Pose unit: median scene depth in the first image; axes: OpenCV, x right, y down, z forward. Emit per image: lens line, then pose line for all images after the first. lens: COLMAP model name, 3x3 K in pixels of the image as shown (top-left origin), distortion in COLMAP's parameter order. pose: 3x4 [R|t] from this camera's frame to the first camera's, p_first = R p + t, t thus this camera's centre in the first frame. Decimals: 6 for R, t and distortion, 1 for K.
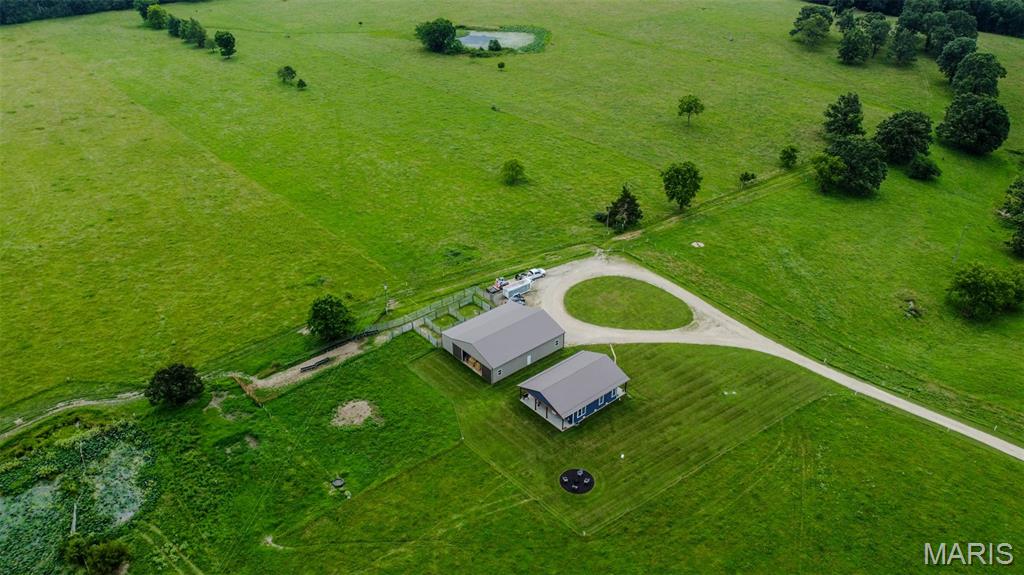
lens RADIAL K [[770.0, 0, 510.1], [0, 770.0, 288.1], [0, 0, 1]] dist [0.005340, -0.012429]
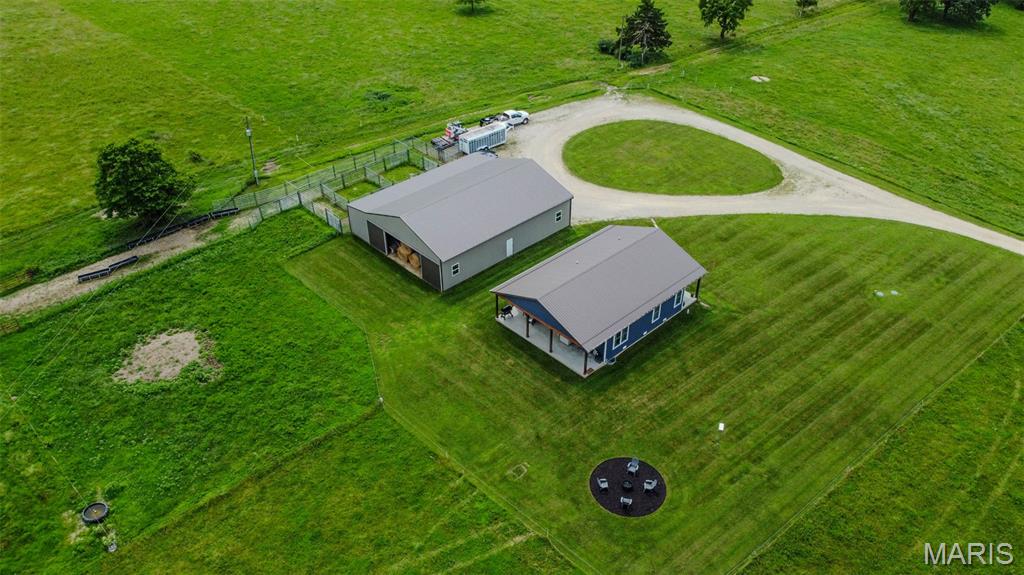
lens RADIAL K [[770.0, 0, 511.1], [0, 770.0, 286.7], [0, 0, 1]] dist [0.005340, -0.012429]
pose [[0.998513, -0.032447, 0.043806, 0.000859], [0.028839, 0.996328, 0.080621, 0.066507], [-0.046261, -0.079238, 0.995782, 0.394526]]
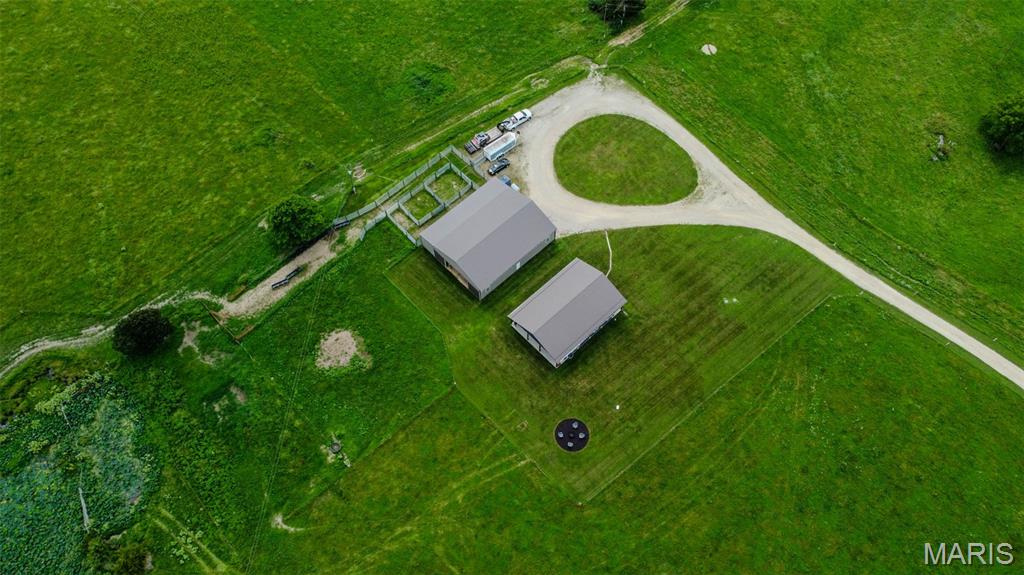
lens RADIAL K [[770.0, 0, 509.0], [0, 770.0, 285.1], [0, 0, 1]] dist [0.005340, -0.012429]
pose [[0.998763, -0.045622, 0.019773, -0.005064], [0.028858, 0.855698, 0.516670, -0.313217], [-0.040491, -0.515460, 0.855956, 0.169517]]
